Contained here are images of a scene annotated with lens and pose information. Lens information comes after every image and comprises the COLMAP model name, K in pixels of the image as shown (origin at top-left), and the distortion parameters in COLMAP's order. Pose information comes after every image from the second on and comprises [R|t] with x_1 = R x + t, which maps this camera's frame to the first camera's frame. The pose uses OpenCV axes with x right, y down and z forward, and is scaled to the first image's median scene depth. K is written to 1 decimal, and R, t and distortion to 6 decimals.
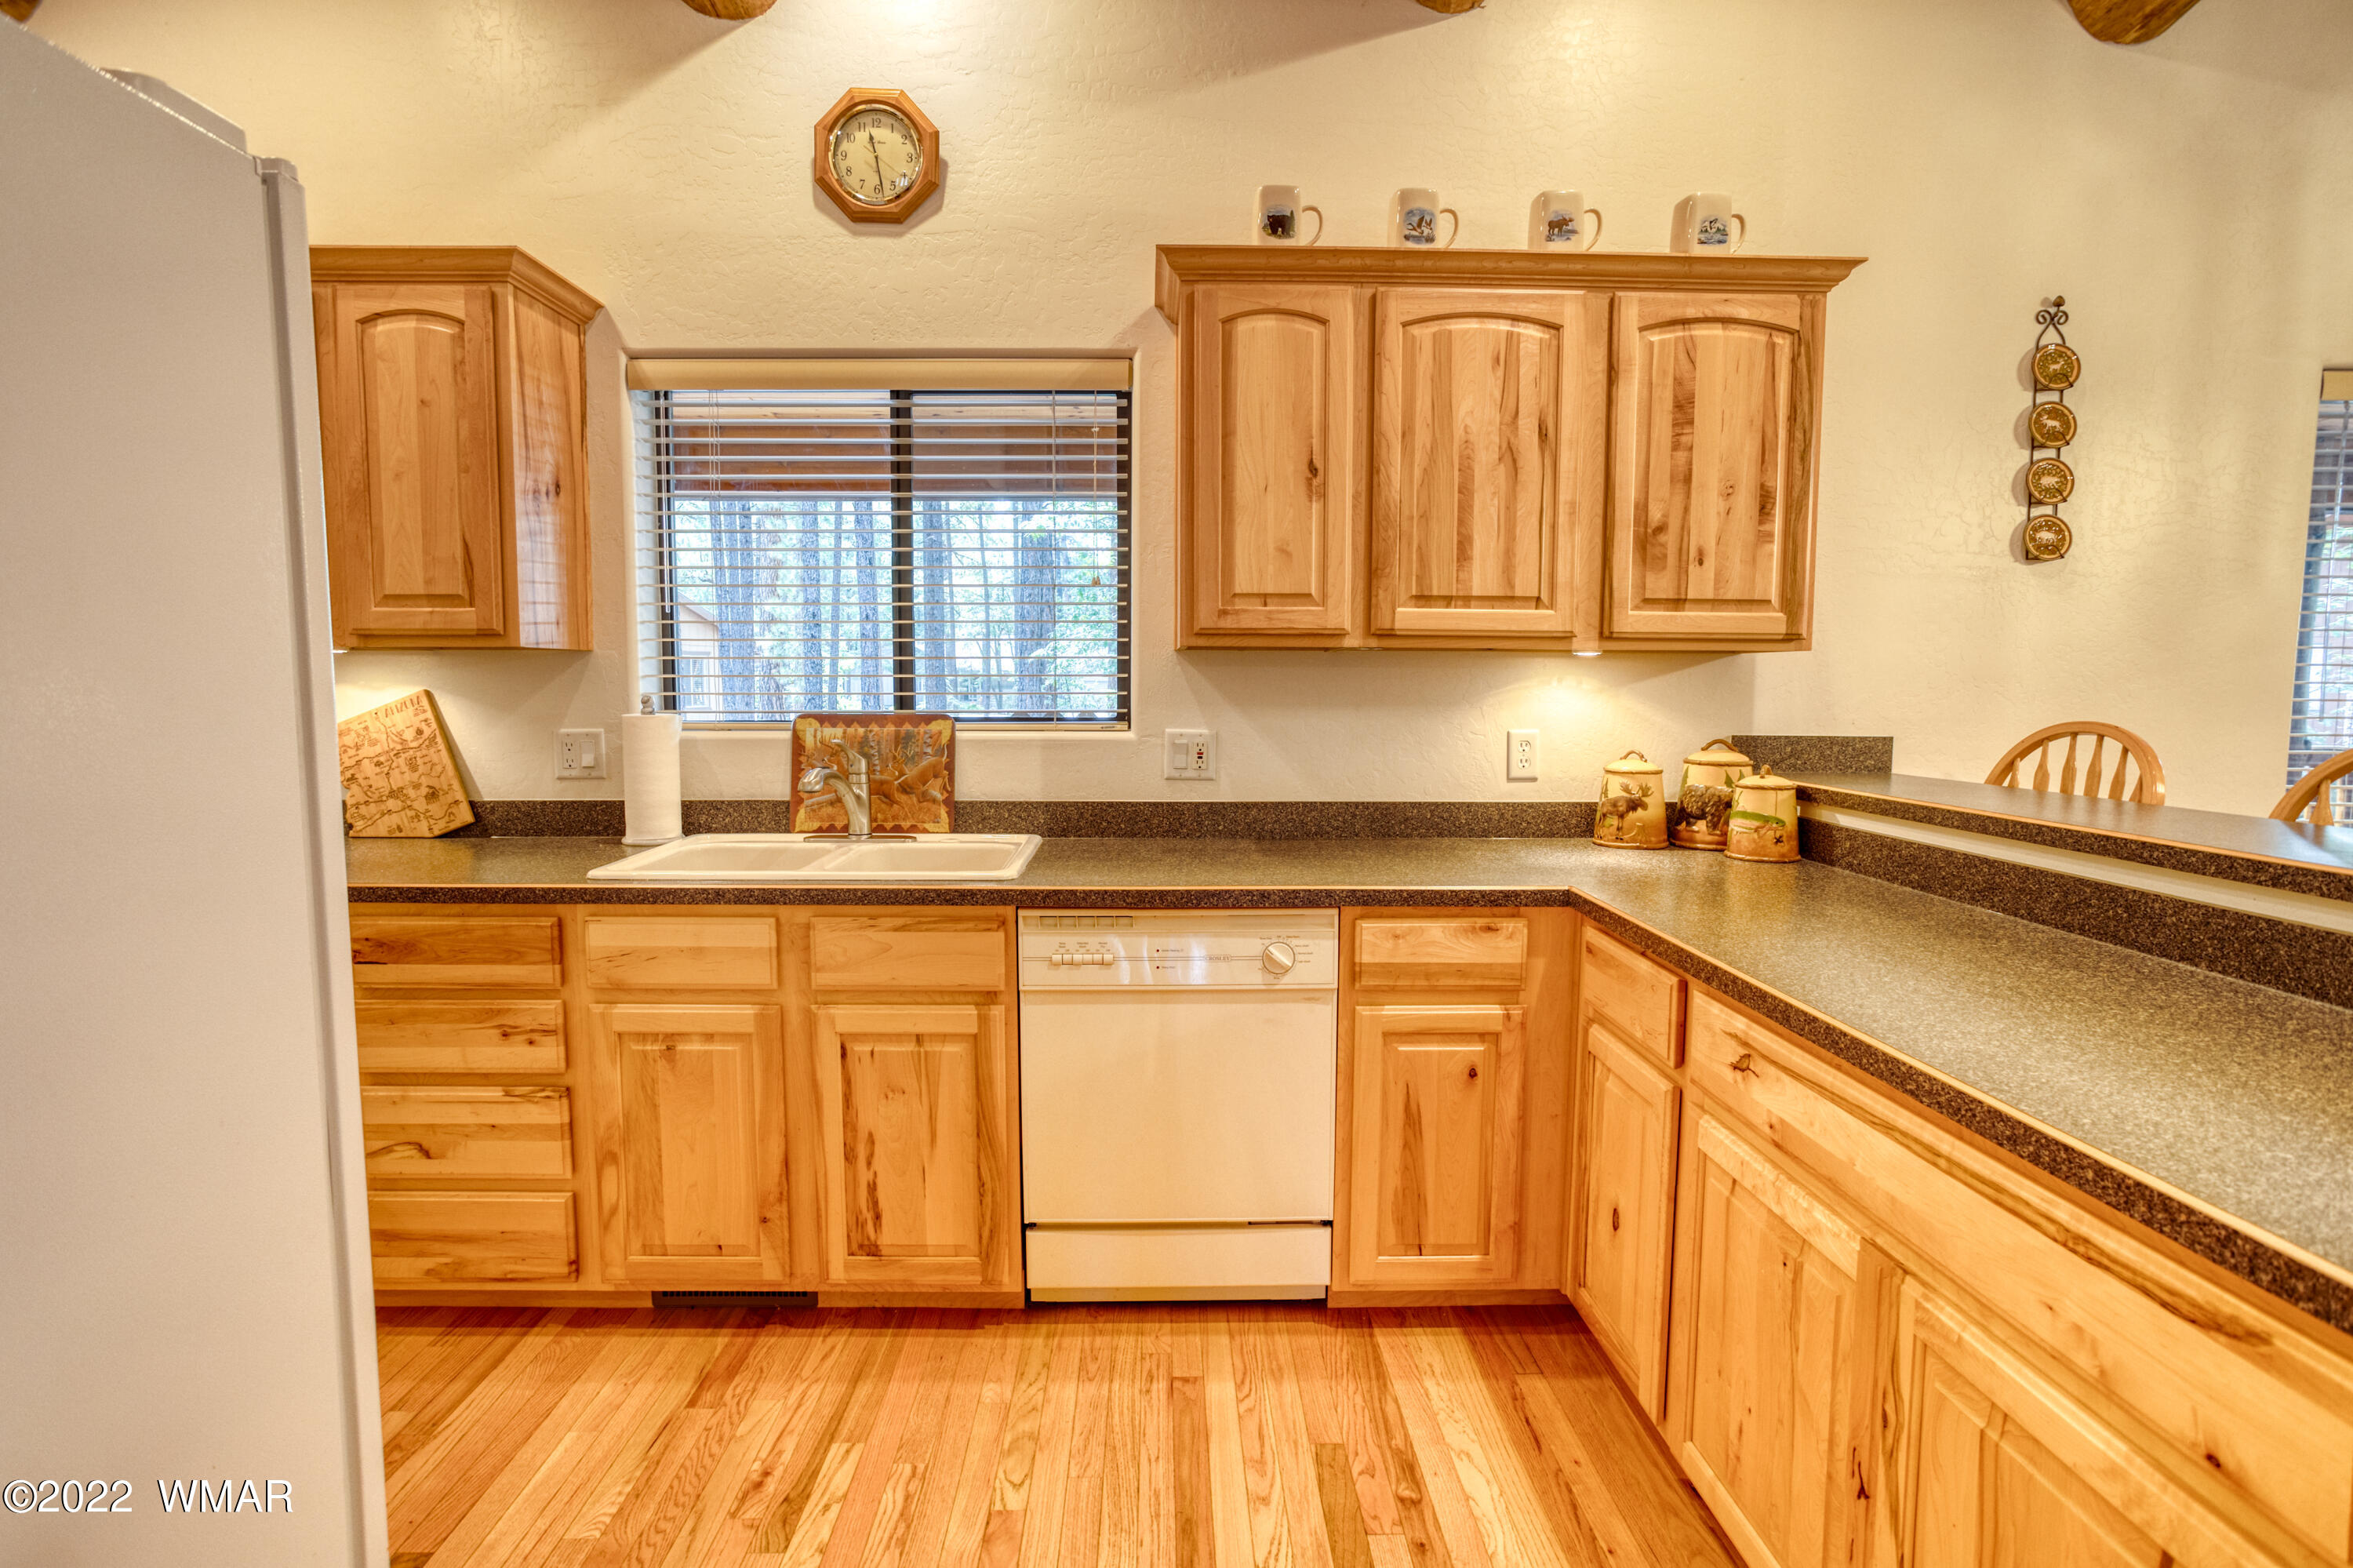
lens RADIAL K [[1146.9, 0, 1176.5], [0, 1146.9, 784.0], [0, 0, 1]] dist [-0.053243, 0.037890]
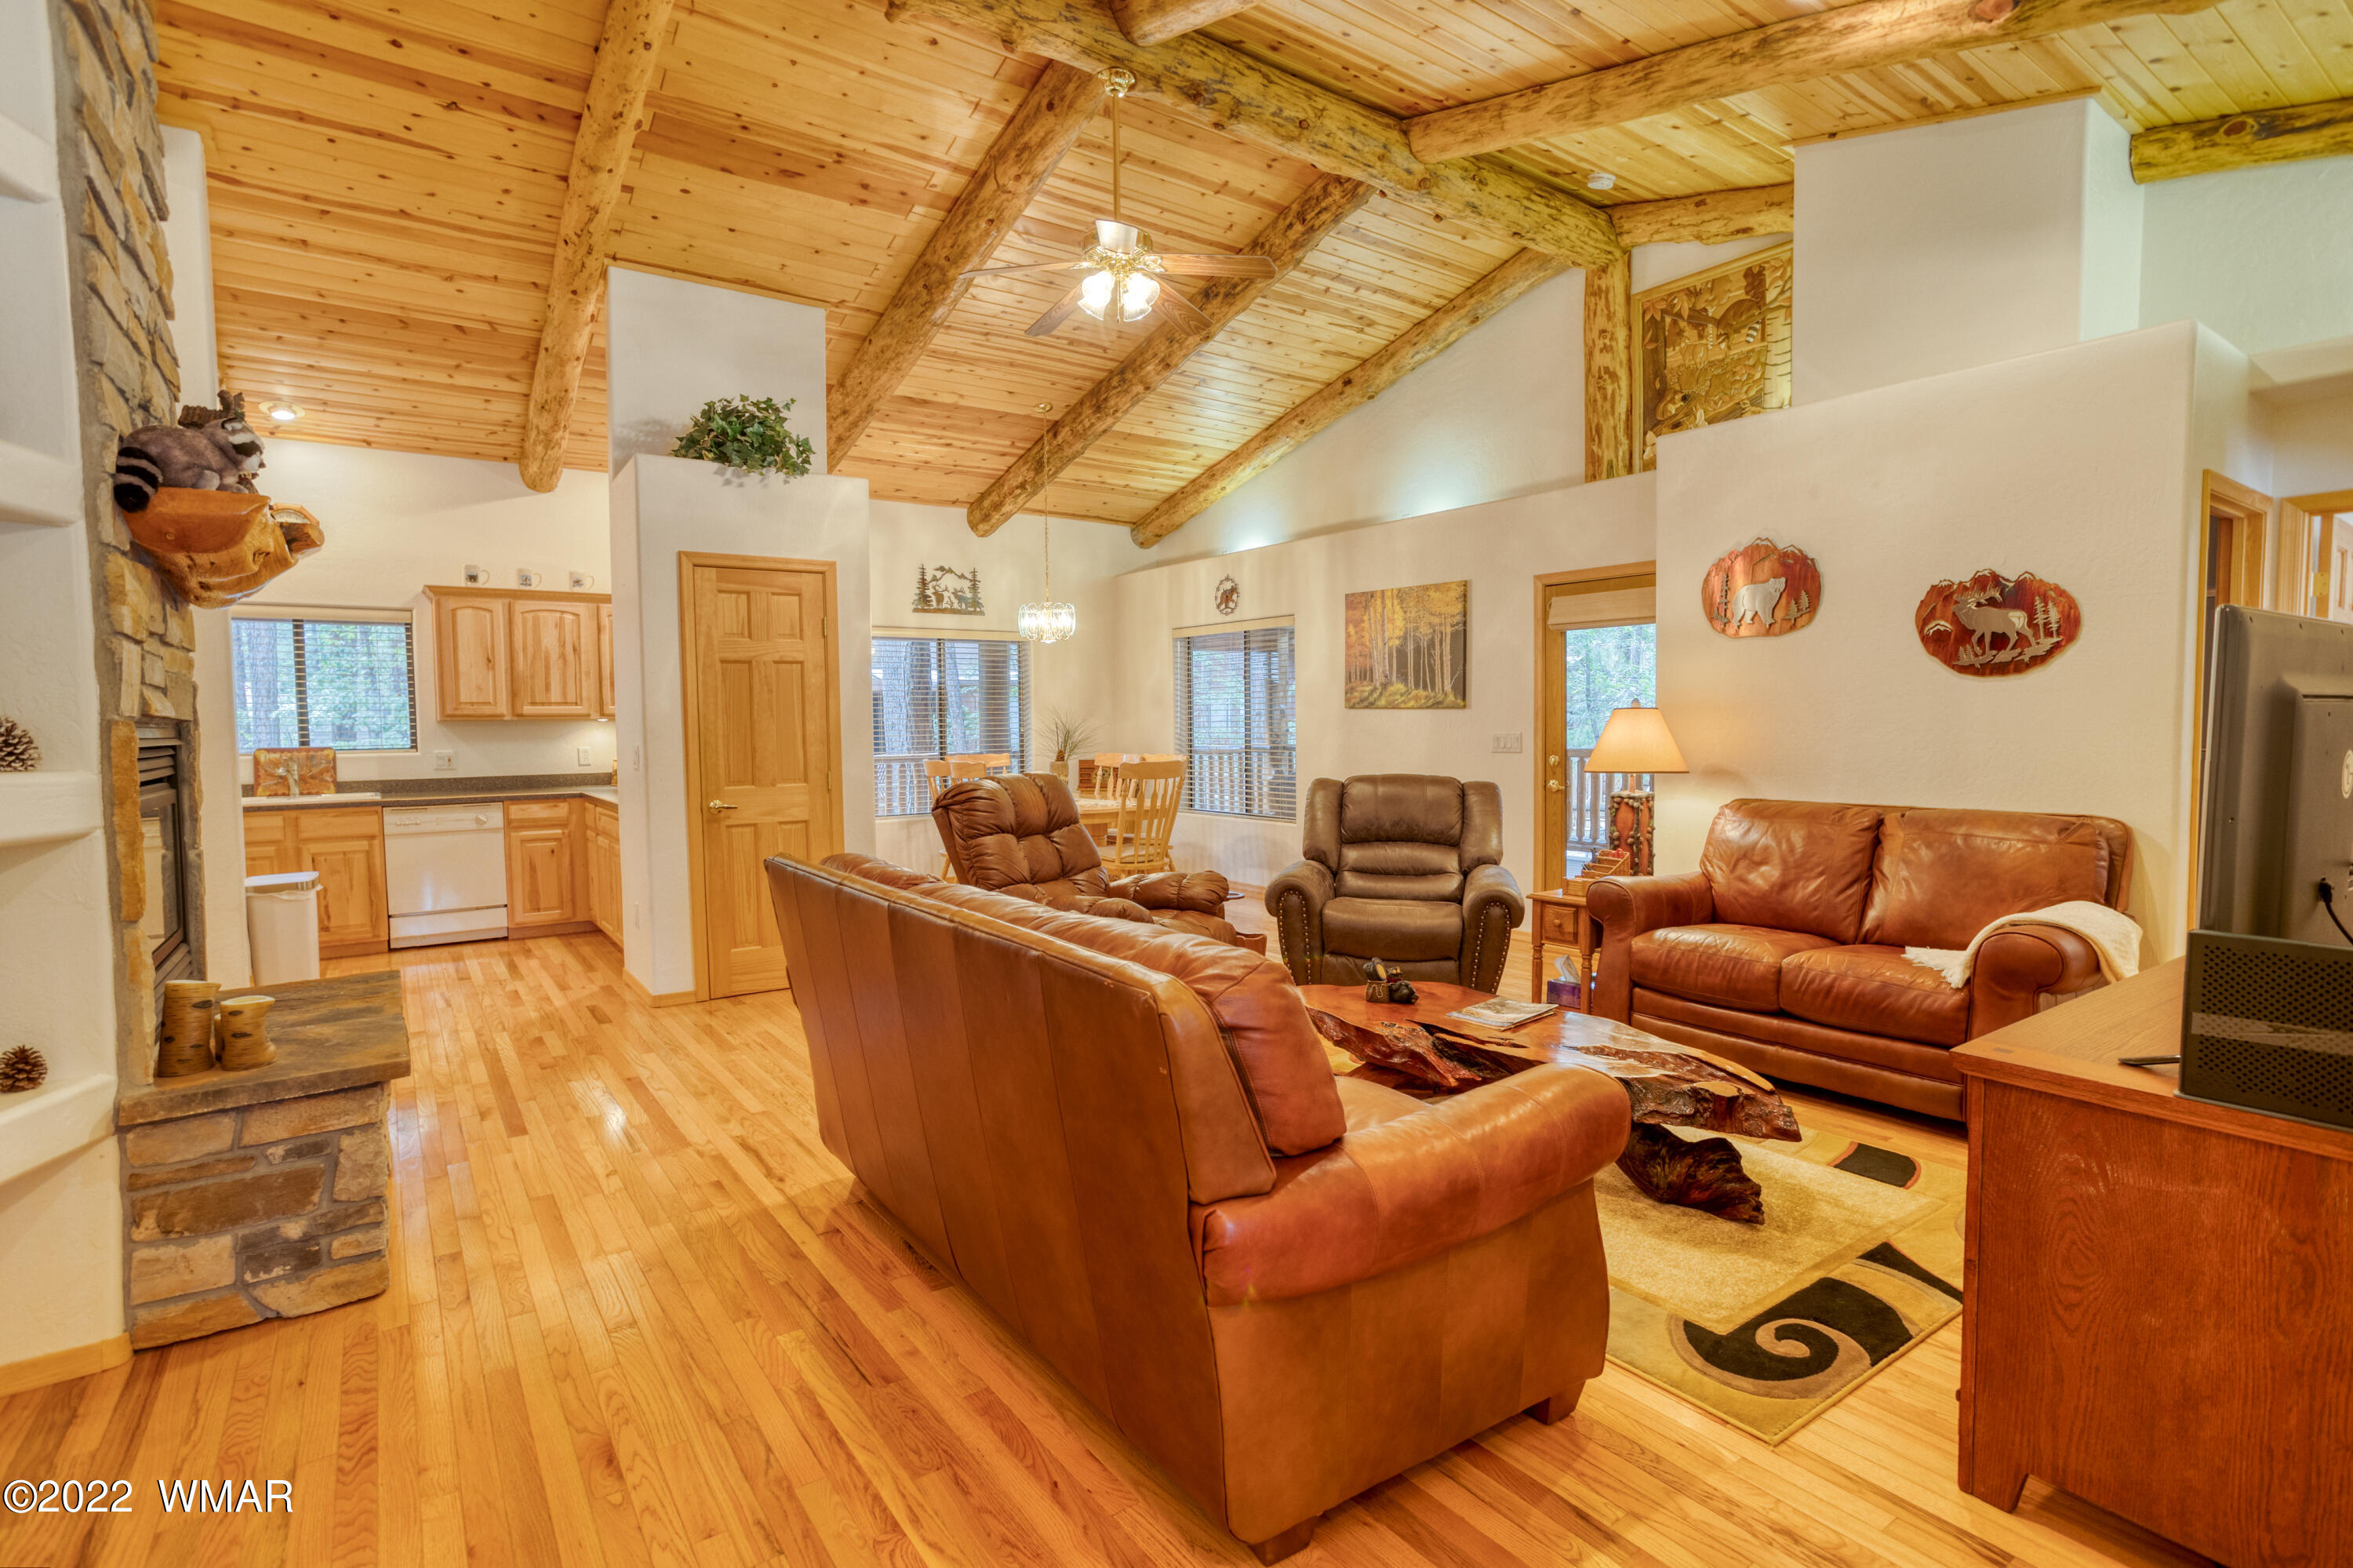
lens RADIAL K [[1146.9, 0, 1176.5], [0, 1146.9, 784.0], [0, 0, 1]] dist [-0.053243, 0.037890]
pose [[0.827185, -0.042742, 0.560302, -0.062585], [0.065214, 0.997667, -0.020170, 0.222776], [-0.558133, 0.053224, 0.828043, -2.435360]]
